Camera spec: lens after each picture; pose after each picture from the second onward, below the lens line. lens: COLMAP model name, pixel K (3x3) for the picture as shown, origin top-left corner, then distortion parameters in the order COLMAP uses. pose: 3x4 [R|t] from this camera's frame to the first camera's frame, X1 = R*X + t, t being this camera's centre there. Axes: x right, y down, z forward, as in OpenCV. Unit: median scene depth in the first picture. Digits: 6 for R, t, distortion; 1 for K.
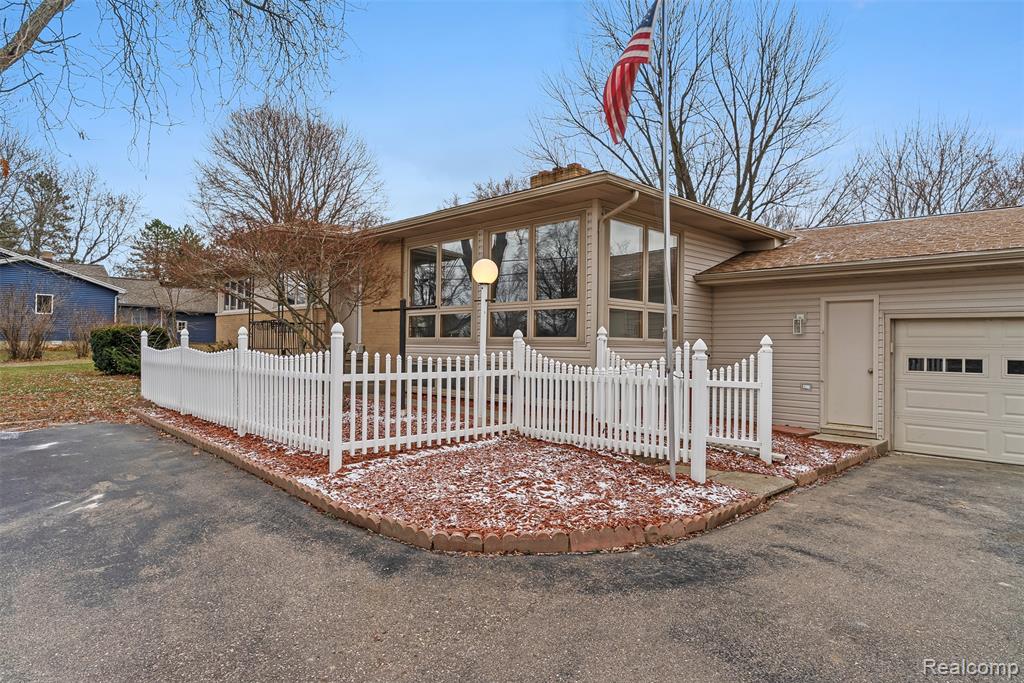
lens RADIAL K [[640.6, 0, 512.0], [0, 640.6, 341.5], [0, 0, 1]] dist [-0.005293, -0.001361]
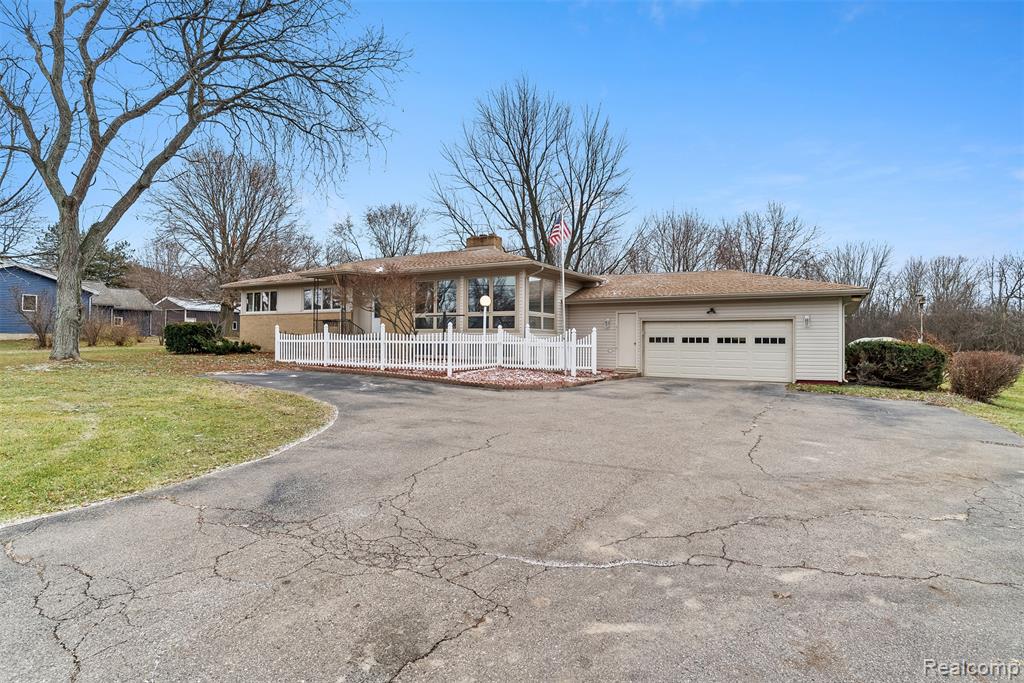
lens RADIAL K [[557.0, 0, 512.0], [0, 557.0, 341.5], [0, 0, 1]] dist [-0.001027, -0.000104]
pose [[0.970719, -0.004245, 0.240181, -0.232695], [0.001787, 0.999944, 0.010450, 0.011490], [-0.240211, -0.009715, 0.970672, -0.551768]]
